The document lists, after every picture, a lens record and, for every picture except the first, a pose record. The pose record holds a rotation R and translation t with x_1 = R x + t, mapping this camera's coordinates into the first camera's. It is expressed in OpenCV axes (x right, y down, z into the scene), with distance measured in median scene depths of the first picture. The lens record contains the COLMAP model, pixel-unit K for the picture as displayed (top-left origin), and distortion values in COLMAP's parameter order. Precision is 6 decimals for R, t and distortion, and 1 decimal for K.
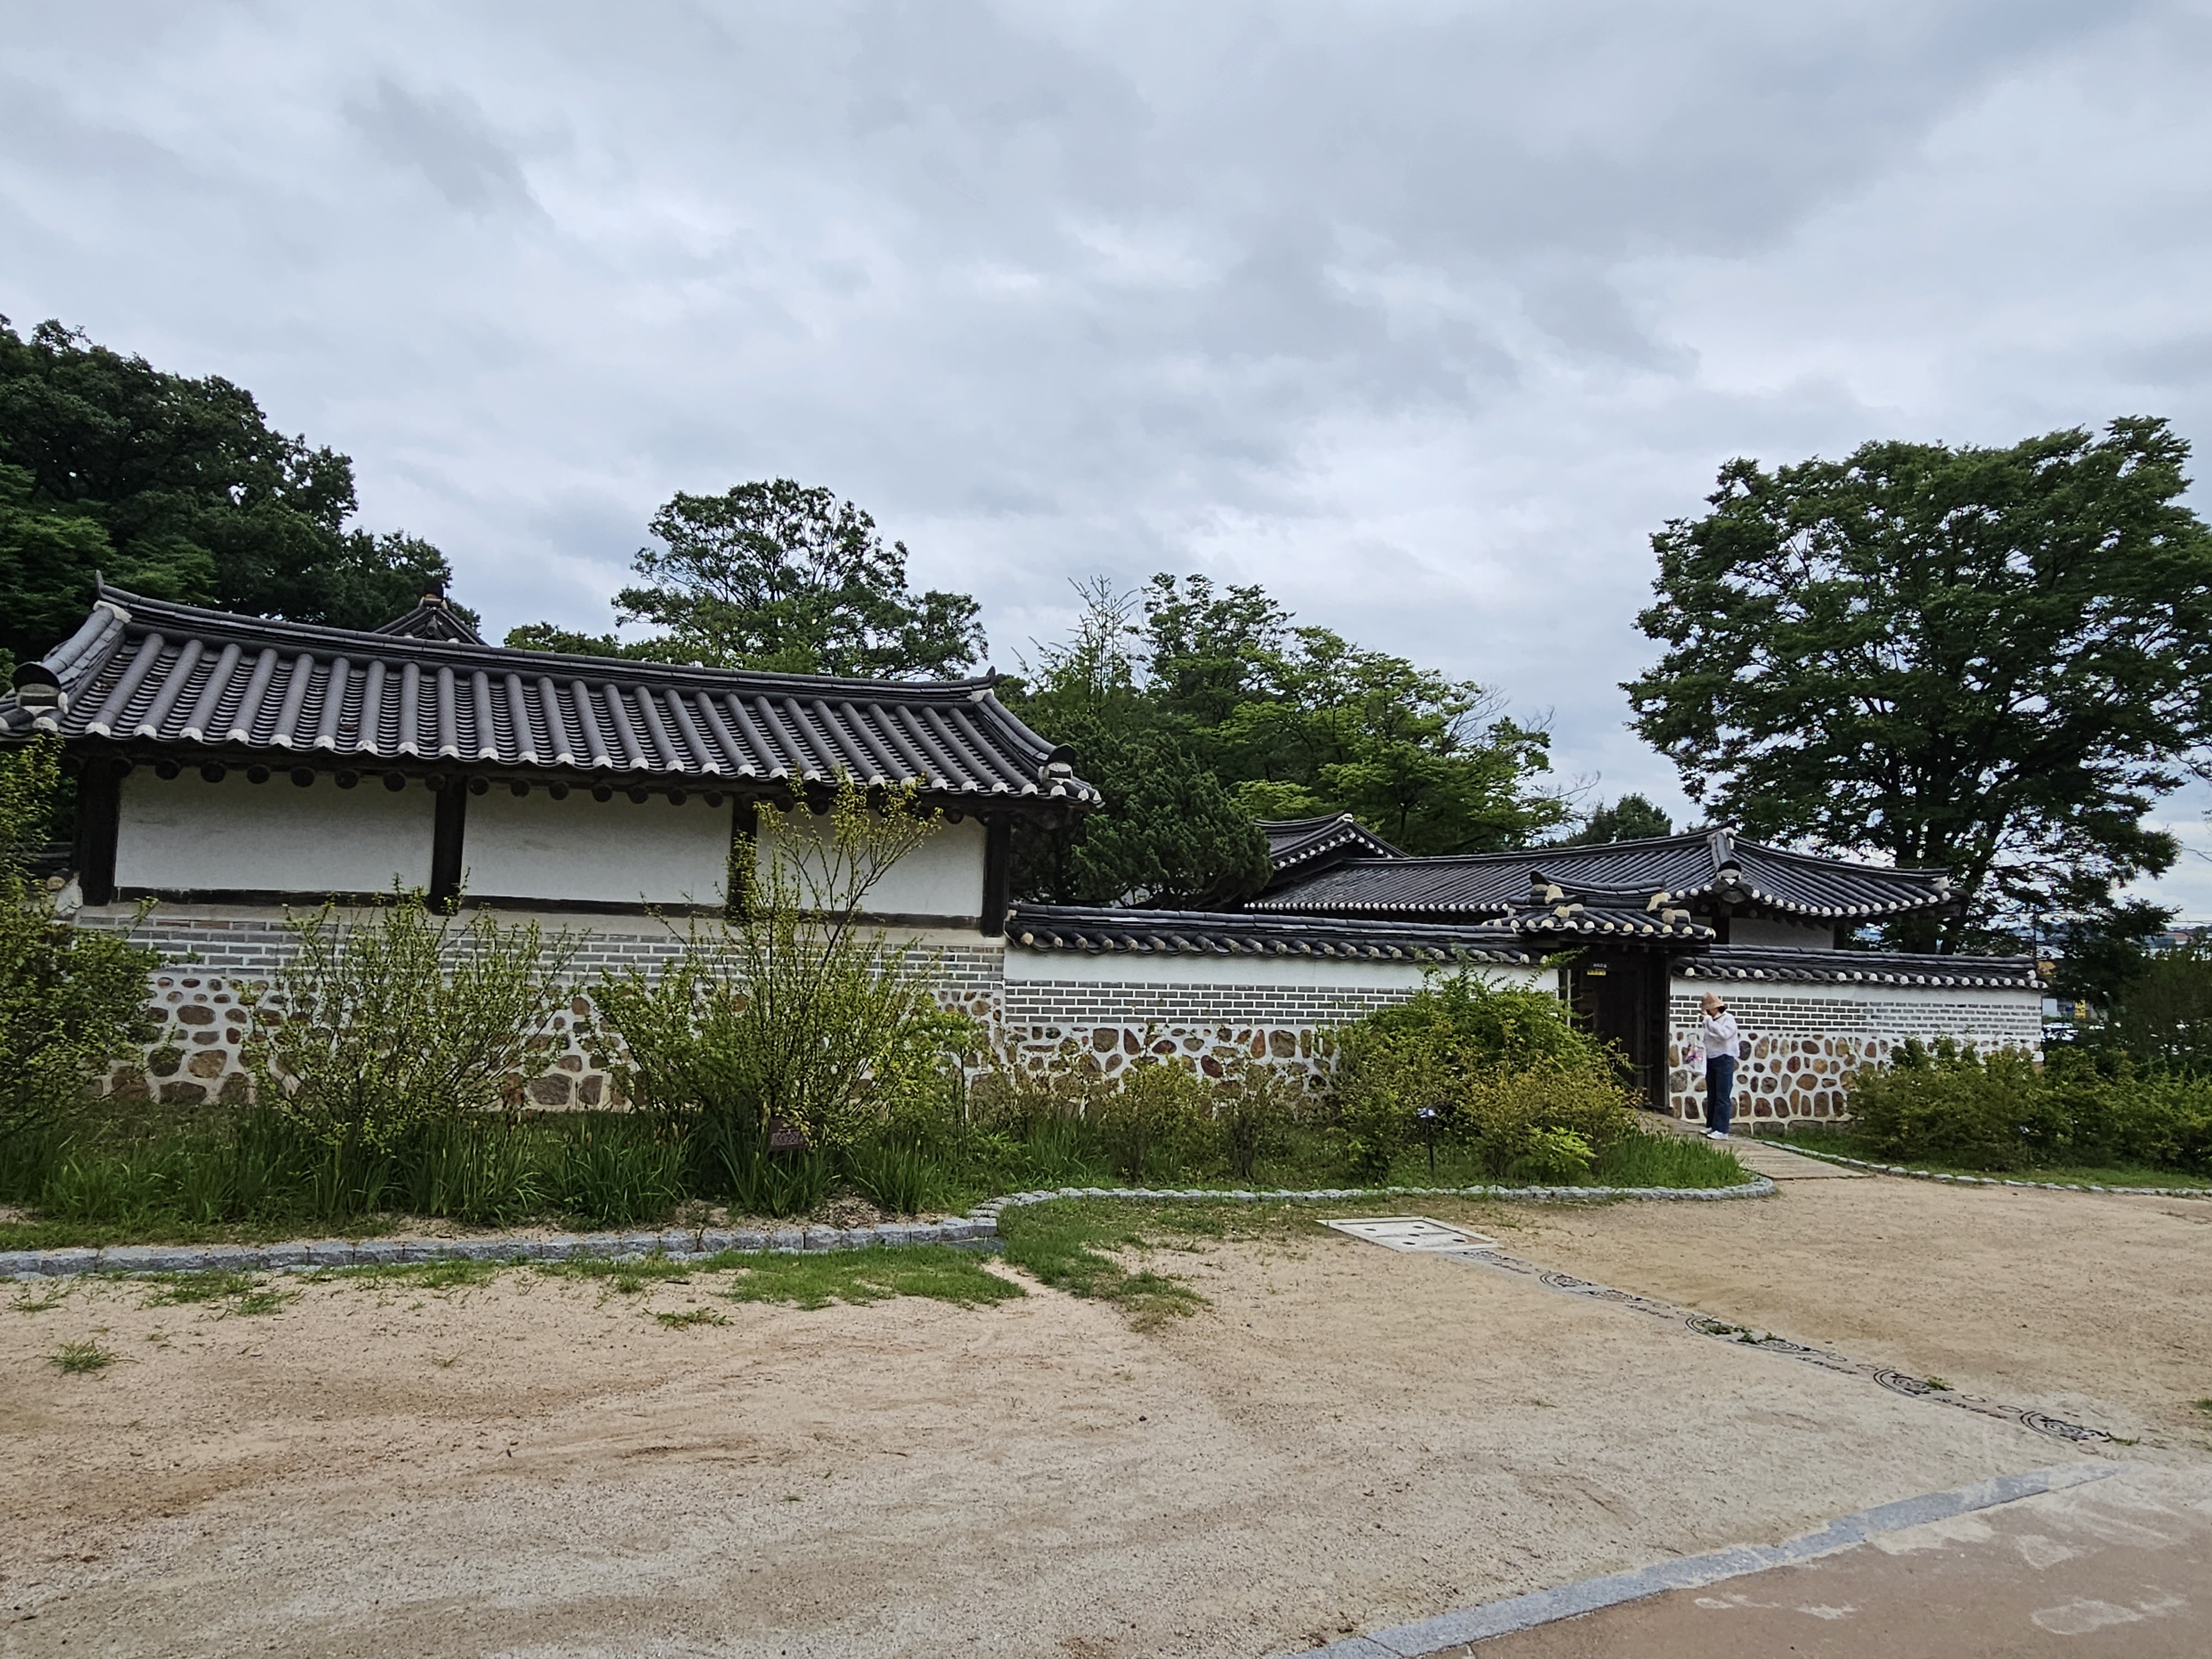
lens RADIAL K [[1448.2, 0, 1093.3], [0, 1448.2, 801.7], [0, 0, 1]] dist [-0.004645, -0.002114]
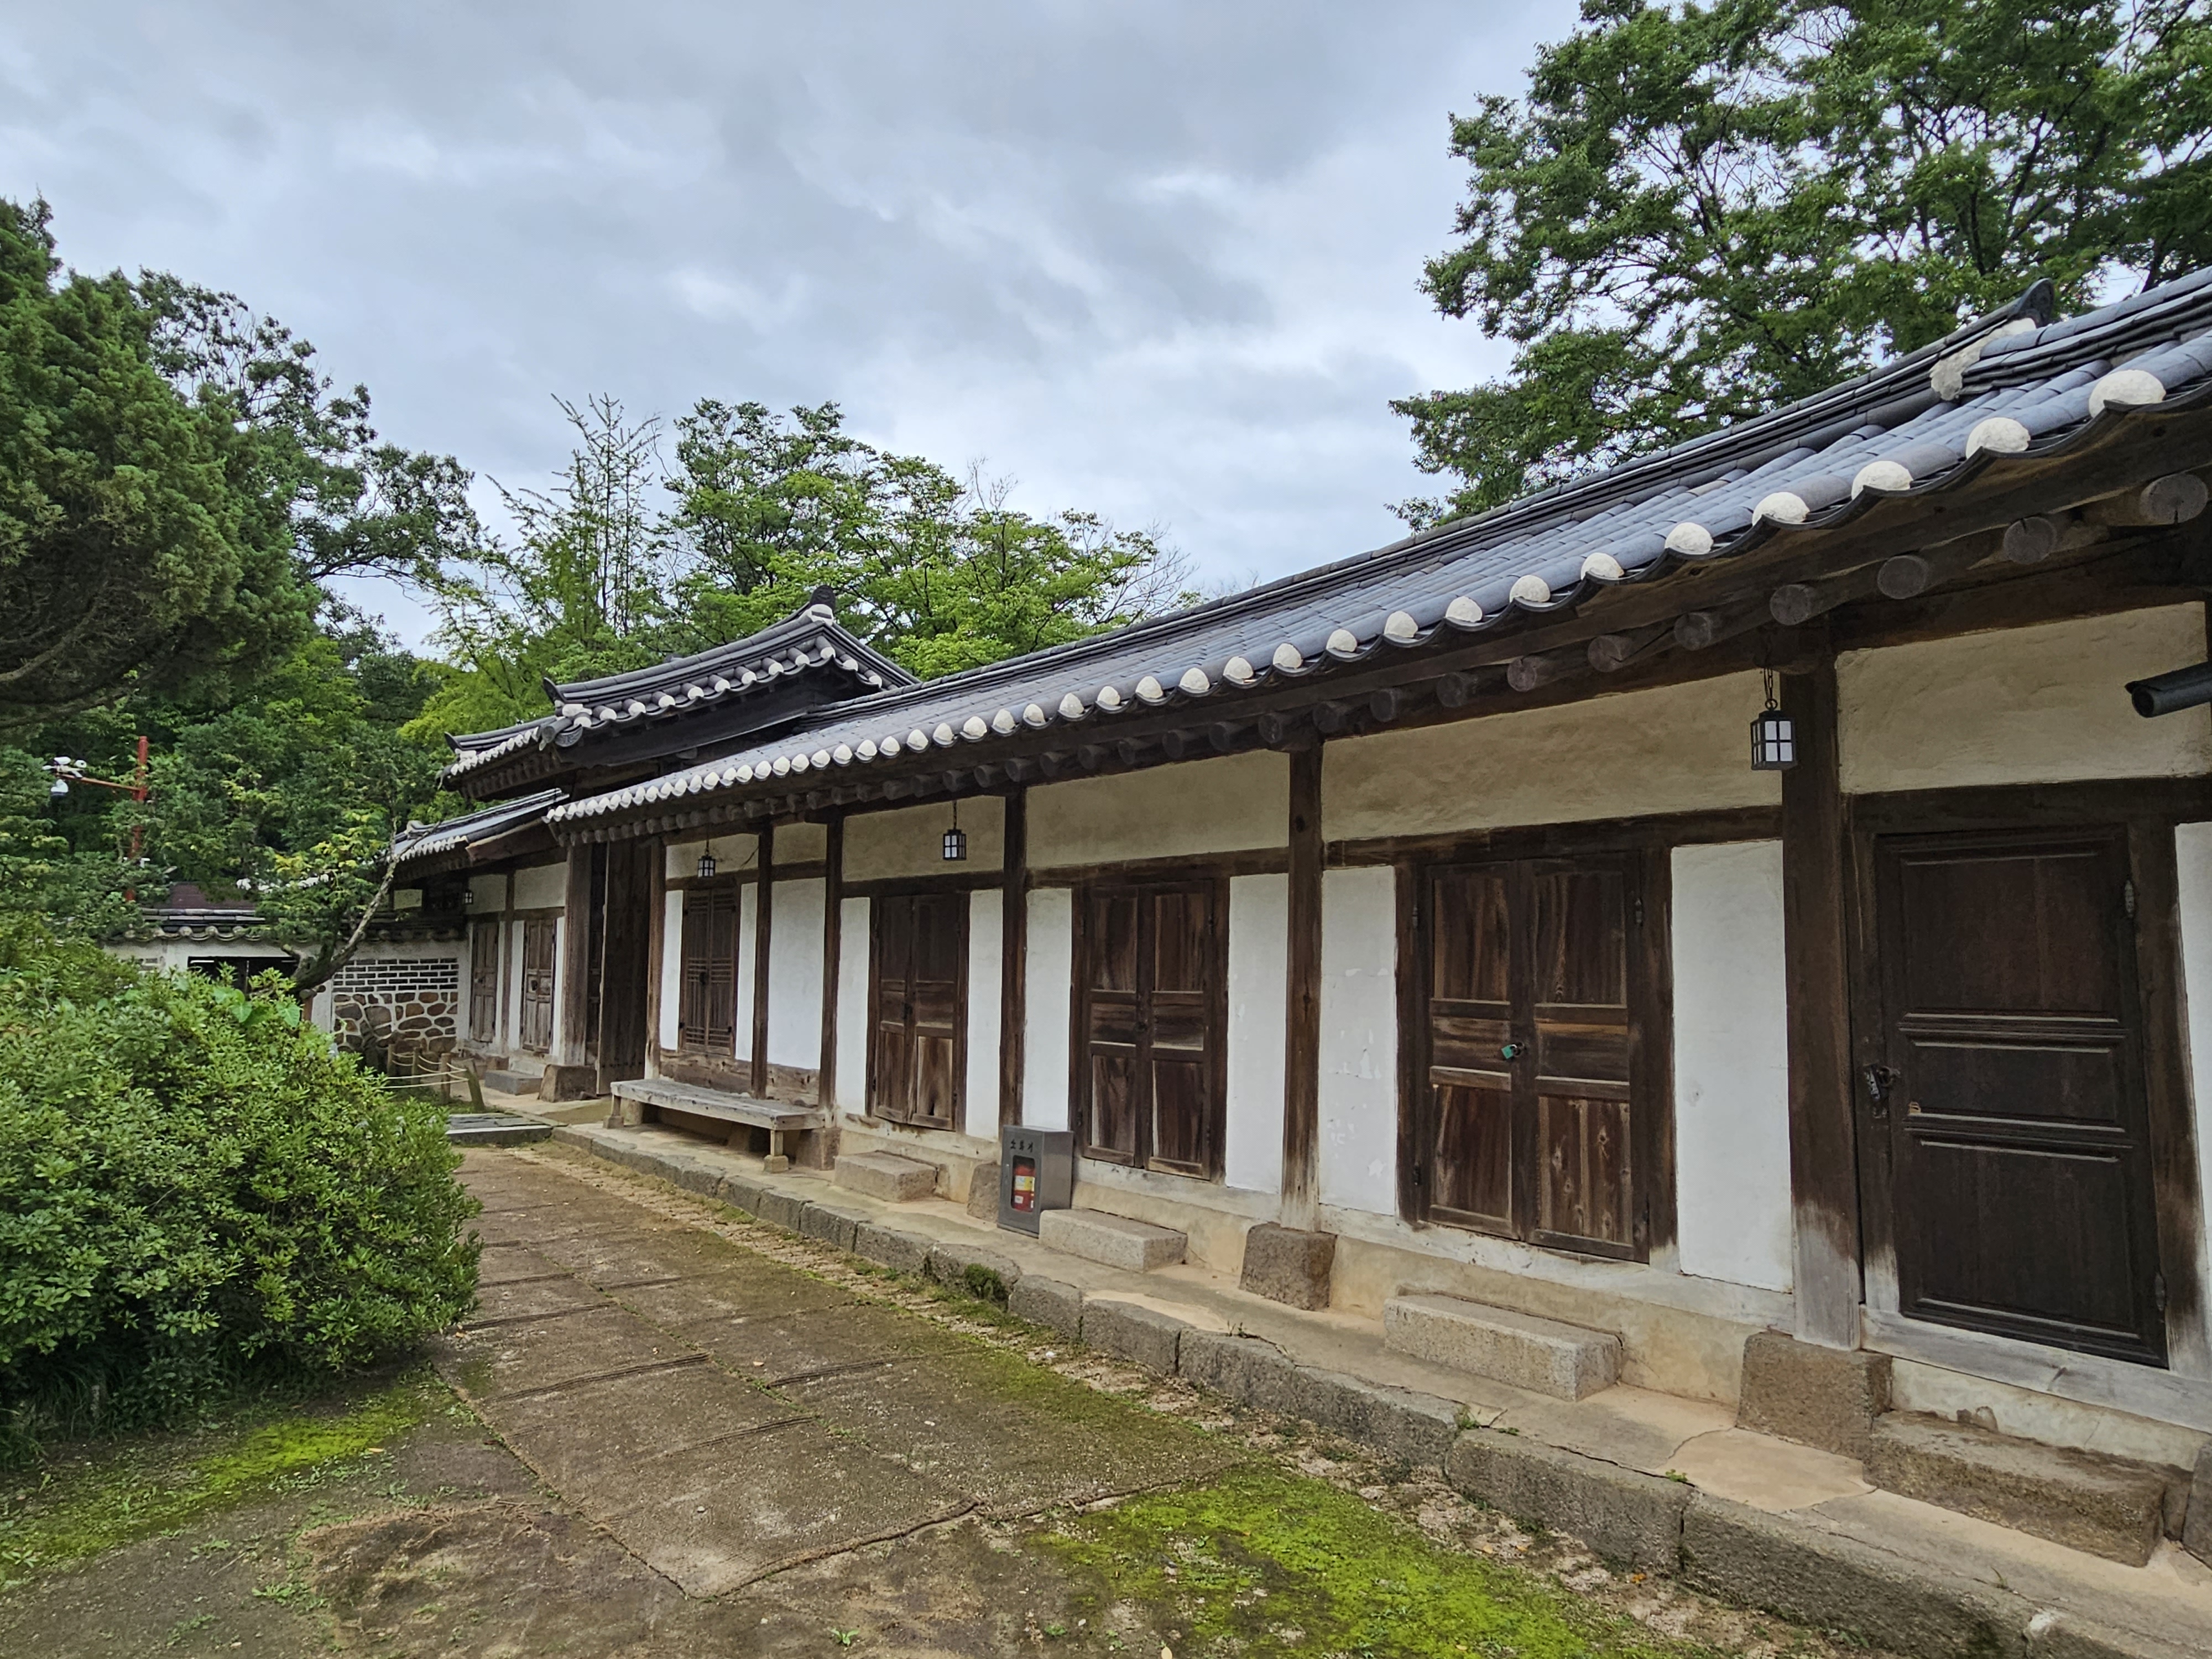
lens RADIAL K [[1448.2, 0, 1093.3], [0, 1448.2, 801.7], [0, 0, 1]] dist [-0.004645, -0.002114]
pose [[0.980429, -0.007009, 0.196749, 0.174673], [0.008950, 0.999920, -0.008981, 0.073365], [-0.196670, 0.010566, 0.980413, 0.577022]]
